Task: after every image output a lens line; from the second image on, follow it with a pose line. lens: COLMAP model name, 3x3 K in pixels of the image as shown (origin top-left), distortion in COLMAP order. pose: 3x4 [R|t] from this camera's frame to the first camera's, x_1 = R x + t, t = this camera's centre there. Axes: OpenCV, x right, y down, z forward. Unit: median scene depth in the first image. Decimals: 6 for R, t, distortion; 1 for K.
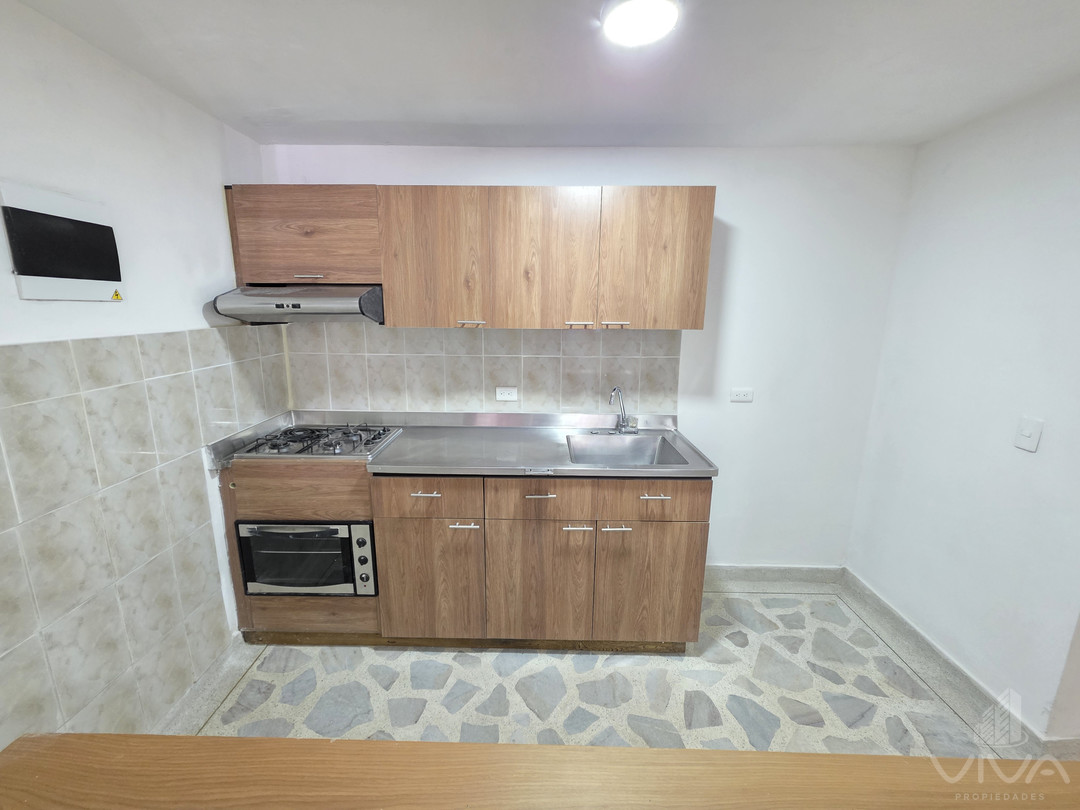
lens RADIAL K [[430.1, 0, 531.1], [0, 430.1, 393.9], [0, 0, 1]] dist [0.006168, -0.001378]
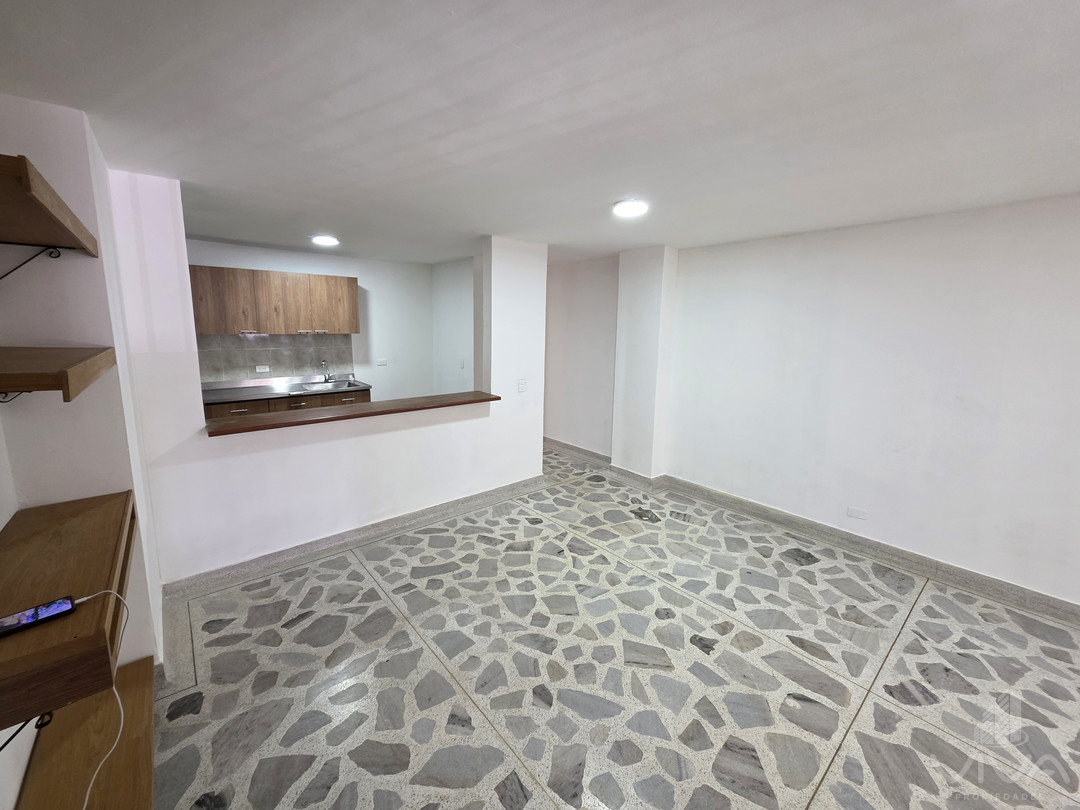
lens RADIAL K [[430.1, 0, 528.9], [0, 430.1, 389.1], [0, 0, 1]] dist [0.006168, -0.001378]
pose [[0.753998, -0.097742, 0.649564, -0.512593], [0.123245, 0.992357, 0.006264, 0.275939], [-0.645212, 0.075332, 0.760281, -1.502634]]
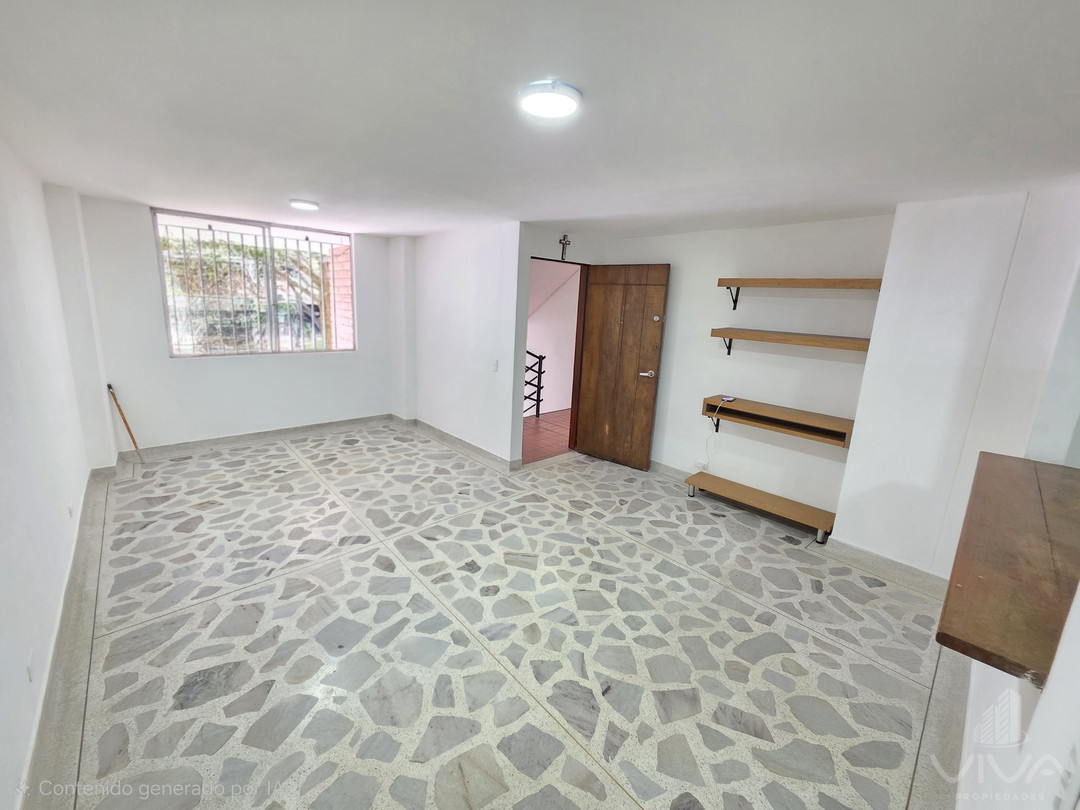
lens RADIAL K [[430.1, 0, 528.7], [0, 430.1, 394.1], [0, 0, 1]] dist [0.006168, -0.001378]
pose [[-0.724397, 0.103376, -0.681588, 1.308168], [-0.187909, 0.921646, 0.339497, -0.024105], [0.663279, 0.374007, -0.648213, -0.031235]]
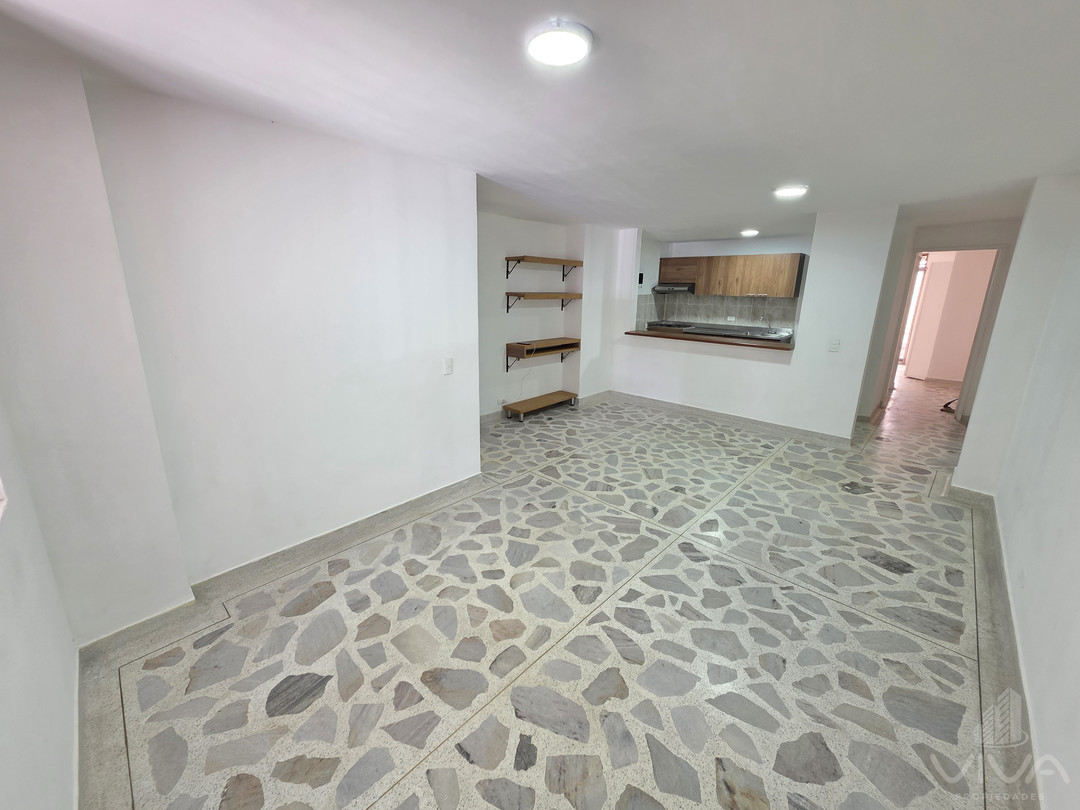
lens RADIAL K [[430.1, 0, 533.8], [0, 430.1, 391.9], [0, 0, 1]] dist [0.006168, -0.001378]
pose [[0.736713, 0.165400, -0.655665, 1.216246], [-0.142320, 0.985831, 0.088777, 0.536775], [0.661059, 0.027911, 0.749814, -2.670577]]
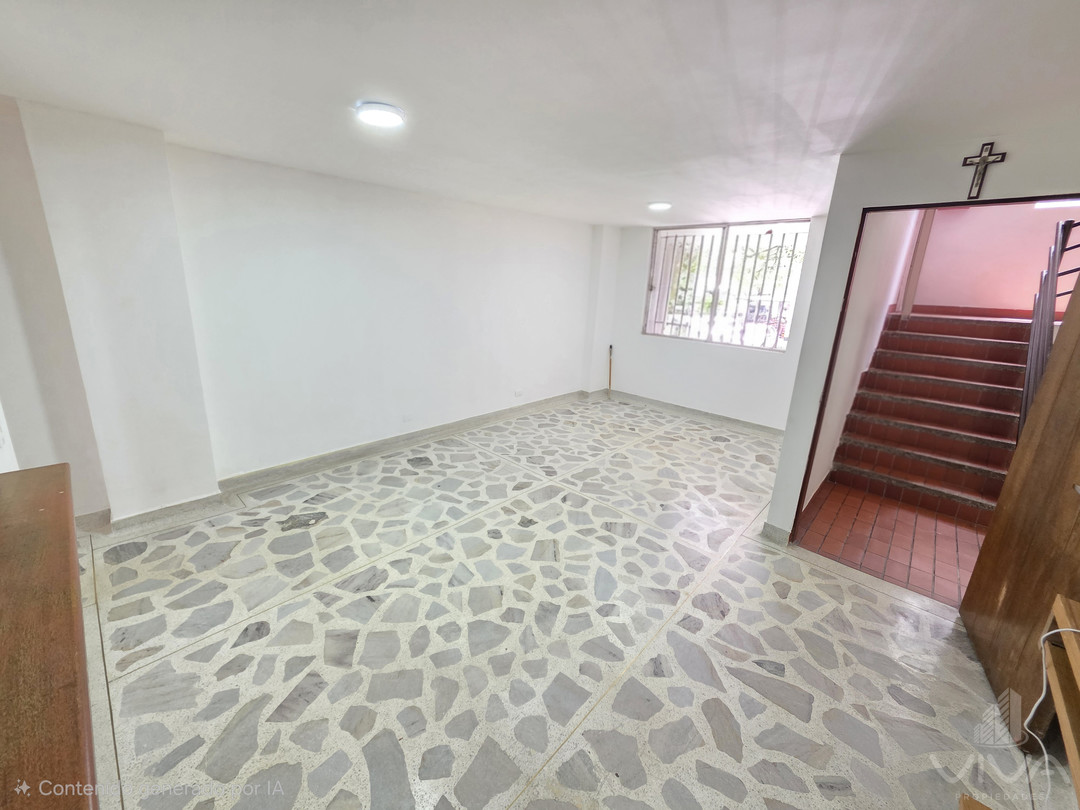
lens RADIAL K [[430.1, 0, 533.9], [0, 430.1, 394.4], [0, 0, 1]] dist [0.006168, -0.001378]
pose [[-0.743519, -0.211053, 0.634536, -0.376799], [0.085468, 0.911115, 0.403193, -0.025474], [-0.663230, 0.354015, -0.659393, -0.020826]]
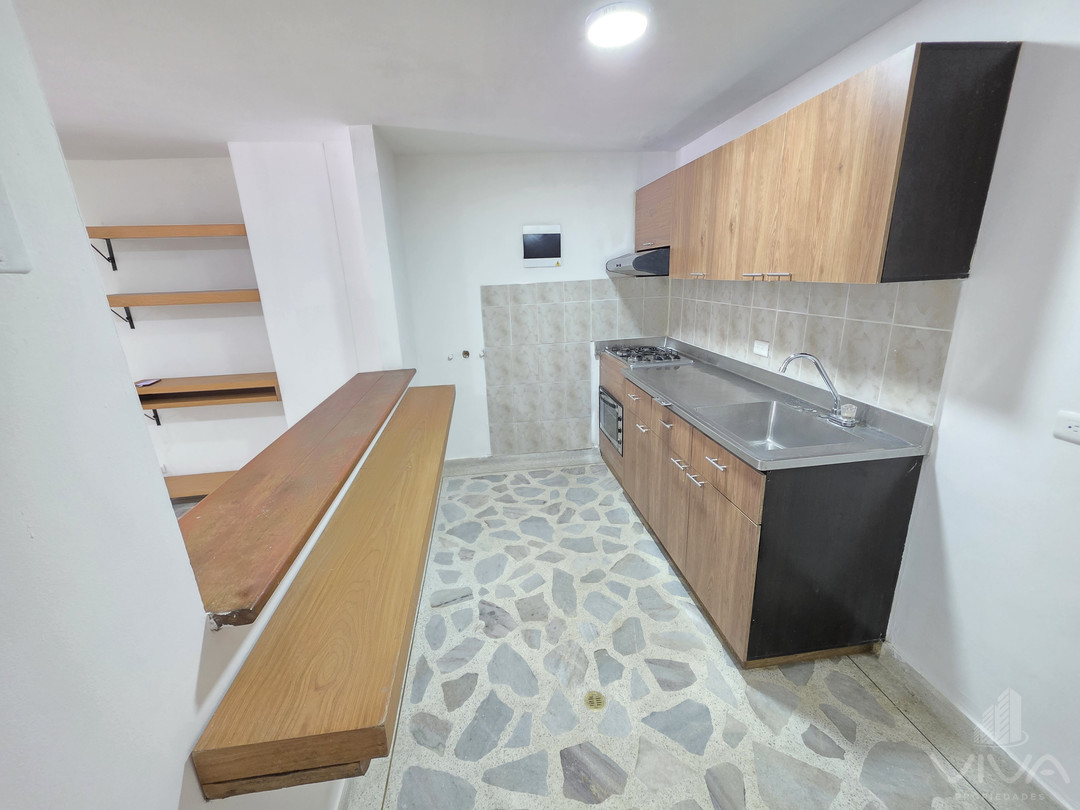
lens RADIAL K [[430.1, 0, 534.6], [0, 430.1, 394.9], [0, 0, 1]] dist [0.006168, -0.001378]
pose [[0.138350, 0.261756, -0.955167, 1.032201], [-0.156825, 0.958063, 0.239834, -0.064755], [0.977888, 0.116613, 0.173598, 0.407976]]
